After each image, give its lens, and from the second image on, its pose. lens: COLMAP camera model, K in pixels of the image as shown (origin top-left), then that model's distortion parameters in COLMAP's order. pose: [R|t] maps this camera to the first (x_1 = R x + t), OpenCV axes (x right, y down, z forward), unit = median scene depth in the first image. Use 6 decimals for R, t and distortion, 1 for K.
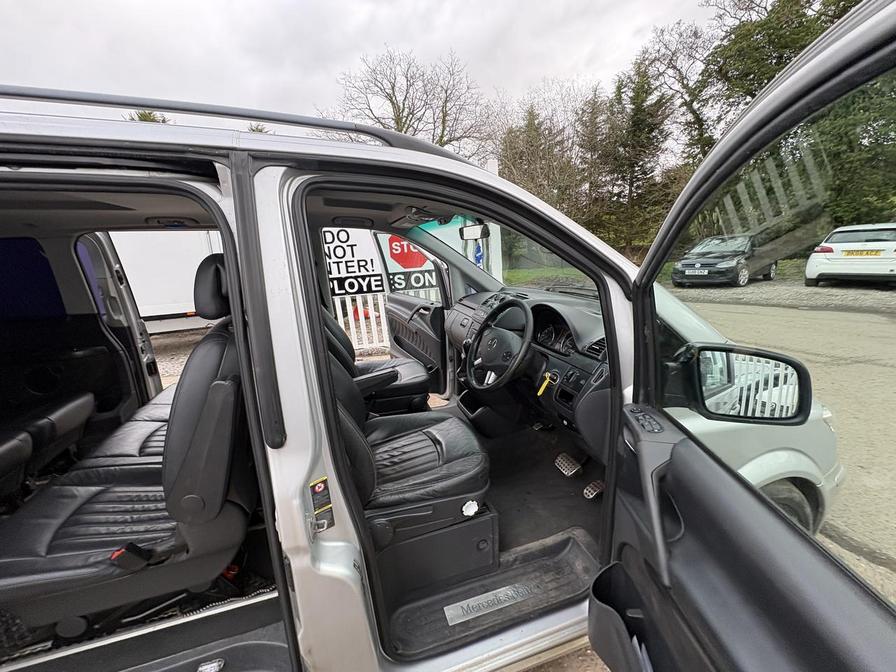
lens RADIAL K [[356.9, 0, 449.8], [0, 356.9, 336.3], [0, 0, 1]] dist [-0.001368, -0.000017]
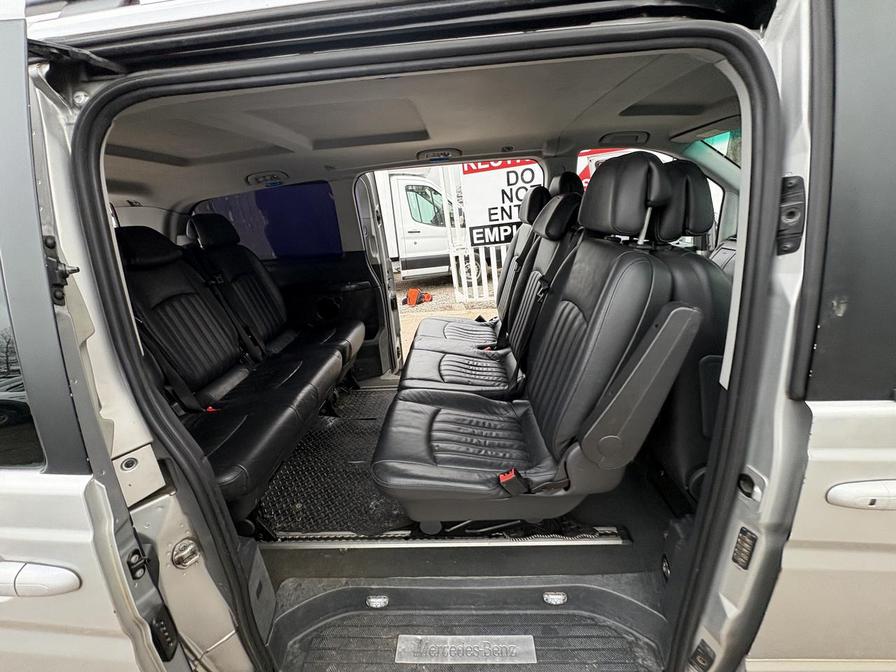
lens RADIAL K [[358.2, 0, 446.6], [0, 358.2, 338.0], [0, 0, 1]] dist [-0.002736, 0.000183]
pose [[0.937307, 0.081794, -0.338770, -0.141662], [-0.036587, 0.989791, 0.137750, 0.016432], [0.346578, -0.116719, 0.930731, 0.009013]]
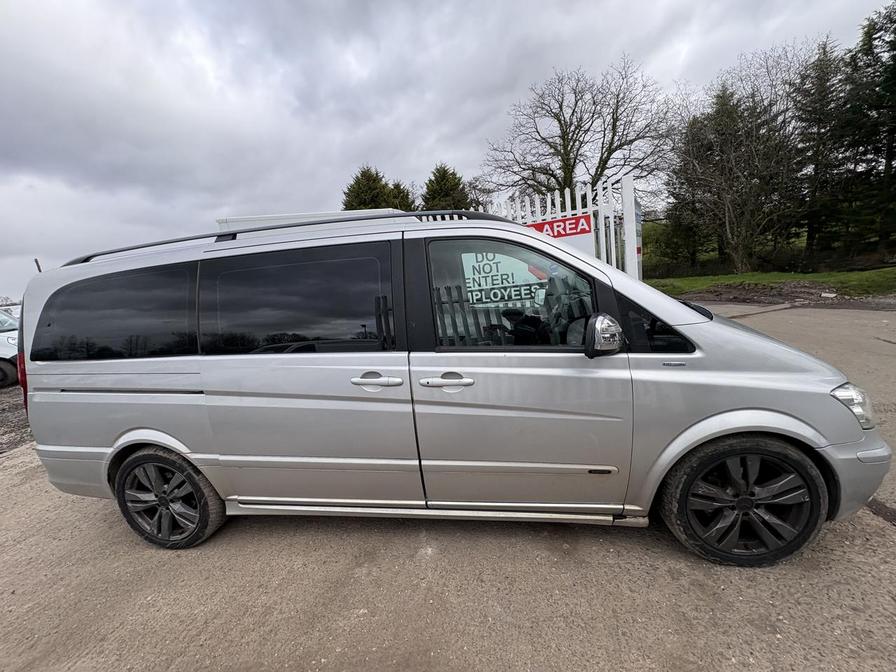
lens RADIAL K [[355.5, 0, 448.0], [0, 355.5, 336.0], [0, 0, 1]] dist [0.002036, -0.000198]
pose [[0.897495, 0.036581, -0.439505, 0.120144], [-0.053174, 0.998260, -0.025497, 0.037417], [0.437807, 0.046253, 0.897878, -0.161461]]
